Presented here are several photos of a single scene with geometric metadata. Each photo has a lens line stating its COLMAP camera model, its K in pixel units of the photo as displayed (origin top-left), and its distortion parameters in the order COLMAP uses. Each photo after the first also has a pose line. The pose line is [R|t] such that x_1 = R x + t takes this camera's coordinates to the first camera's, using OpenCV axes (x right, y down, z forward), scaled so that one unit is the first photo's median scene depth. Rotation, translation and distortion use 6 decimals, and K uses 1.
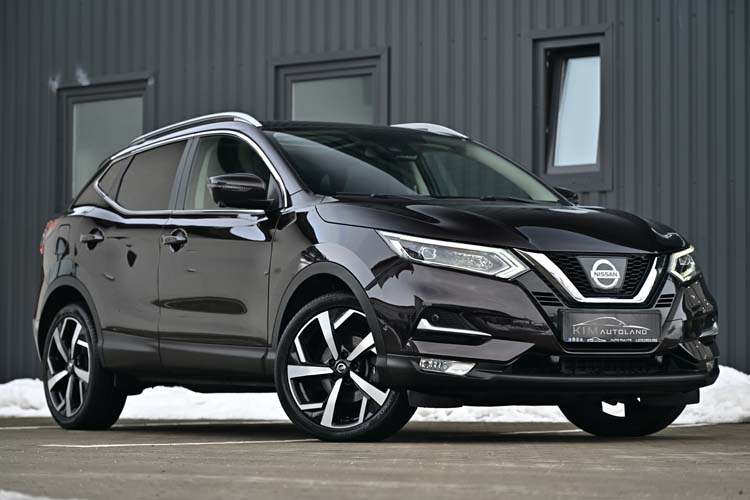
lens RADIAL K [[2589.6, 0, 372.3], [0, 2589.6, 249.5], [0, 0, 1]] dist [-0.111731, 0.000000]
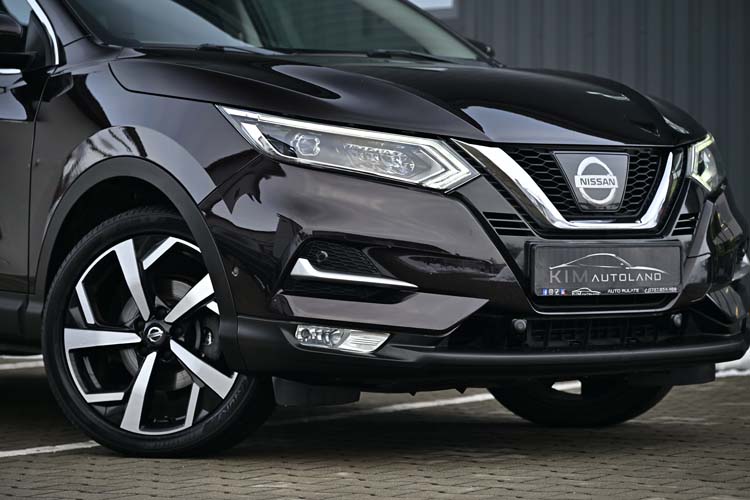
lens RADIAL K [[2589.6, 0, 374.4], [0, 2589.6, 250.2], [0, 0, 1]] dist [-0.111731, 0.000000]
pose [[0.993620, 0.000486, 0.112776, -0.029076], [-0.006836, 0.998412, 0.055925, -0.007719], [-0.112570, -0.056339, 0.992045, 0.398170]]
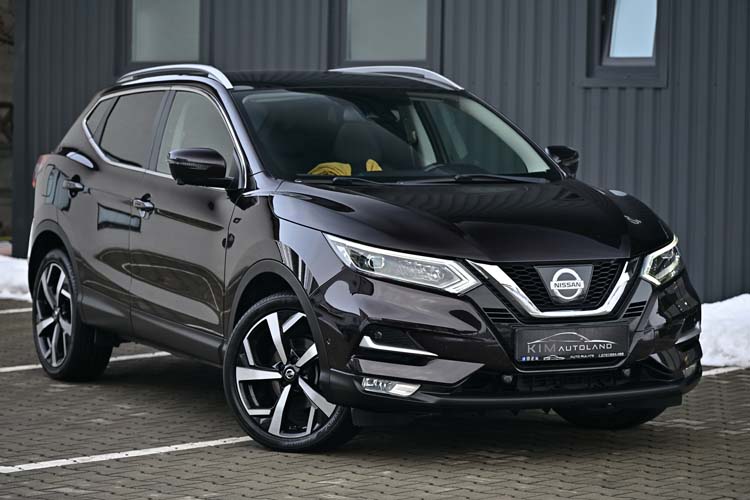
lens RADIAL K [[2589.6, 0, 377.9], [0, 2589.6, 251.7], [0, 0, 1]] dist [-0.111731, 0.000000]
pose [[0.996831, 0.014017, -0.078303, 0.093204], [-0.004953, 0.993380, 0.114769, -0.106823], [0.079394, -0.114017, 0.990301, 0.072193]]
